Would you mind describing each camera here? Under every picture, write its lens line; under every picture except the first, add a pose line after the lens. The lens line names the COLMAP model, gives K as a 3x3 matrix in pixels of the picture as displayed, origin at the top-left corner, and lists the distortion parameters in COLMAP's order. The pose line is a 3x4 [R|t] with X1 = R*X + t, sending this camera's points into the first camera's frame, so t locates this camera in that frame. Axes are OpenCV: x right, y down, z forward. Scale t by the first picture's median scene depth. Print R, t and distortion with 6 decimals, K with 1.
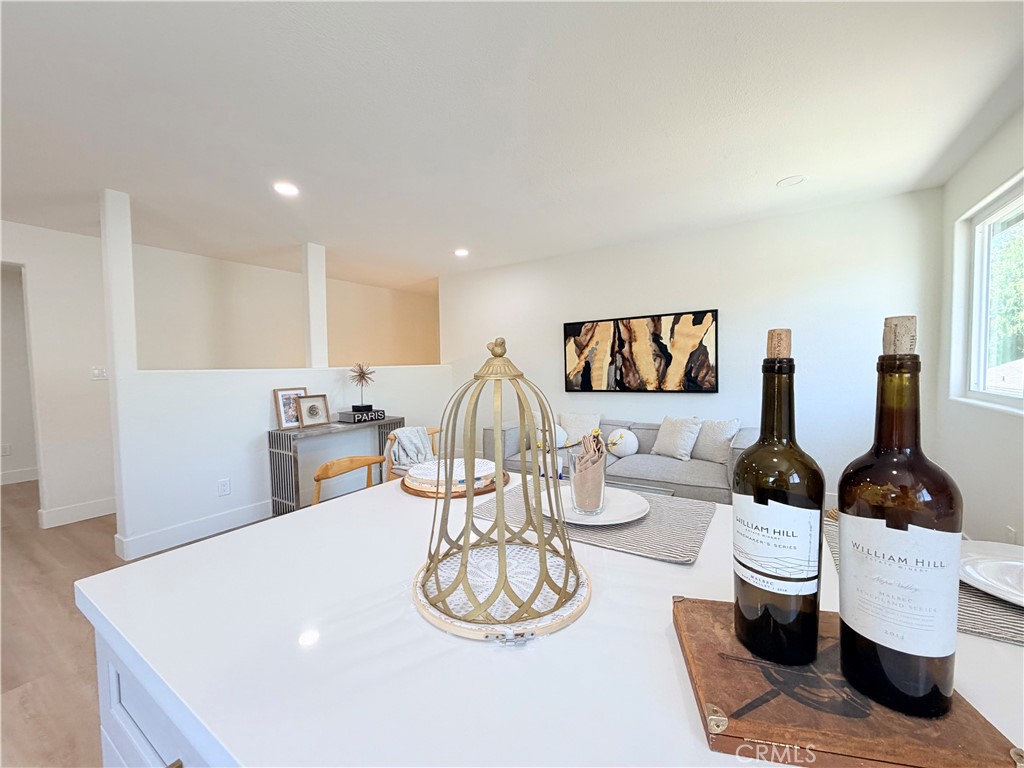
lens RADIAL K [[407.3, 0, 508.2], [0, 407.3, 385.4], [0, 0, 1]] dist [0.000214, -0.000623]
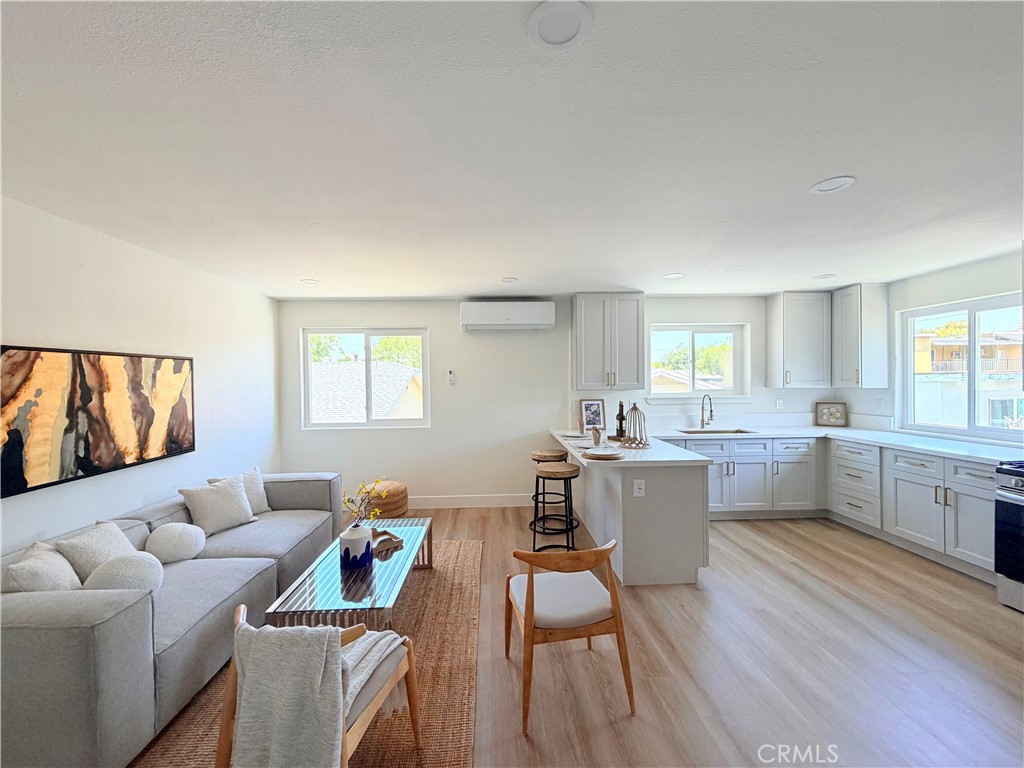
lens RADIAL K [[407.3, 0, 508.3], [0, 407.3, 384.7], [0, 0, 1]] dist [0.000214, -0.000623]
pose [[-0.571476, 0.022544, 0.820309, -0.572907], [0.066272, 0.997625, 0.018752, -0.091078], [-0.817939, 0.065080, -0.571613, 0.878979]]
